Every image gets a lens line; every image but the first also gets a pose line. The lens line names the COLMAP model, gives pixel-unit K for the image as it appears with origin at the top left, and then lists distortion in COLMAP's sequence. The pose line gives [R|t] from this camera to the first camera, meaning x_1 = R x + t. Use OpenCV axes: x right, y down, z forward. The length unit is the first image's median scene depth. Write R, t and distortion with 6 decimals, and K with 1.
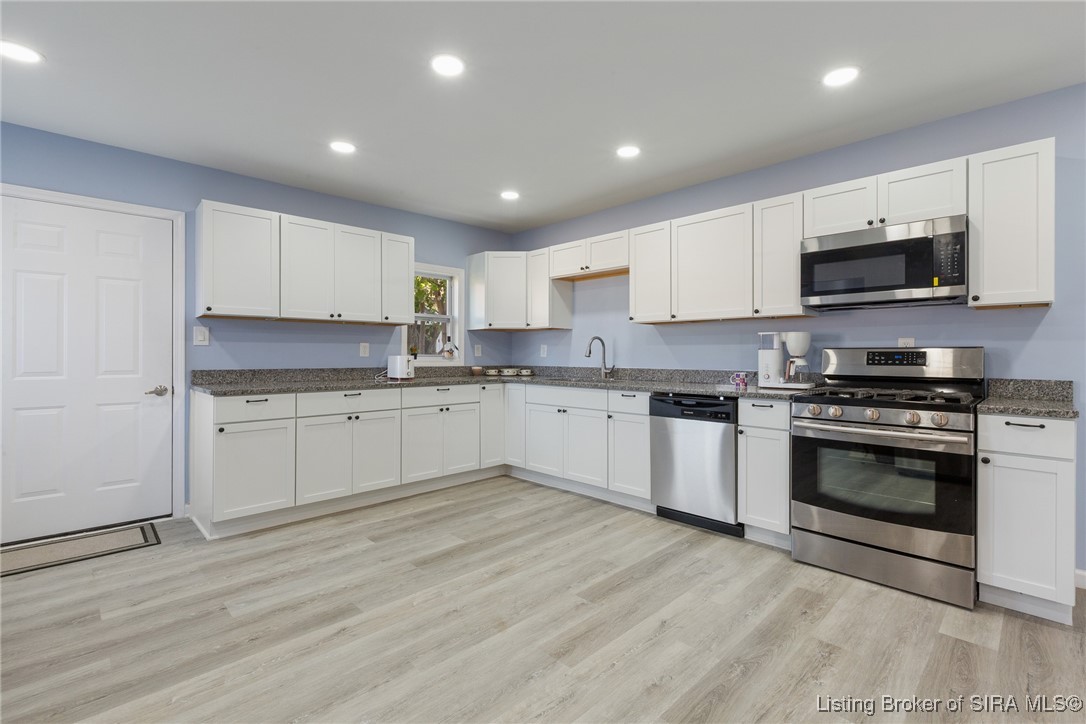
lens RADIAL K [[487.0, 0, 544.8], [0, 487.0, 351.3], [0, 0, 1]] dist [-0.000464, -0.000227]
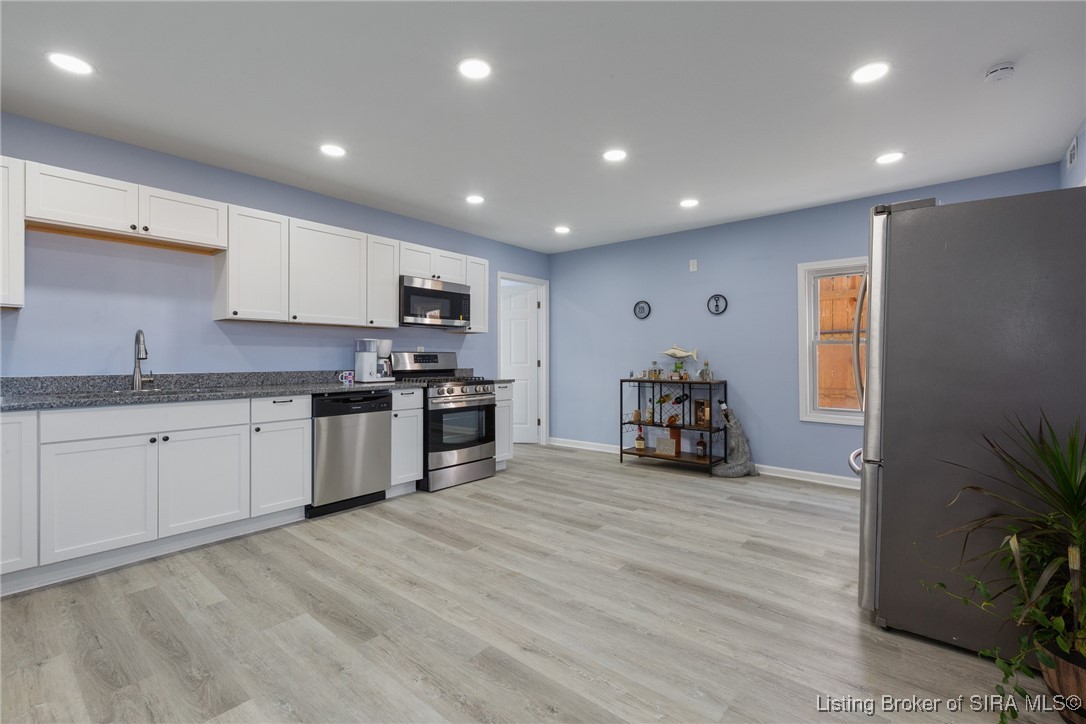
lens RADIAL K [[487.0, 0, 544.8], [0, 487.0, 351.3], [0, 0, 1]] dist [-0.000464, -0.000227]
pose [[-0.101989, 0.010492, 0.994730, -0.960865], [-0.008464, 0.999899, -0.011415, 0.005280], [-0.994750, -0.009583, -0.101890, 0.751632]]
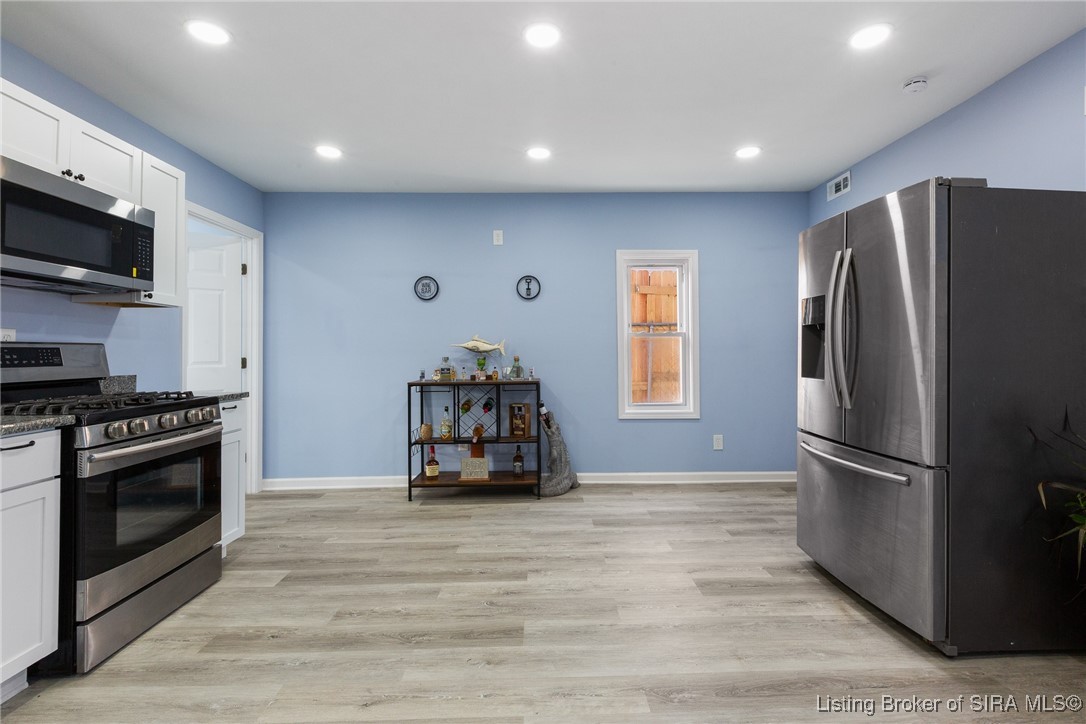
lens RADIAL K [[503.0, 0, 559.4], [0, 503.0, 338.4], [0, 0, 1]] dist [-0.002233, 0.000033]
pose [[-0.740736, 0.020532, 0.671483, -0.369789], [0.000103, 0.999536, -0.030450, 0.009583], [-0.671797, -0.022487, -0.740394, 1.005064]]
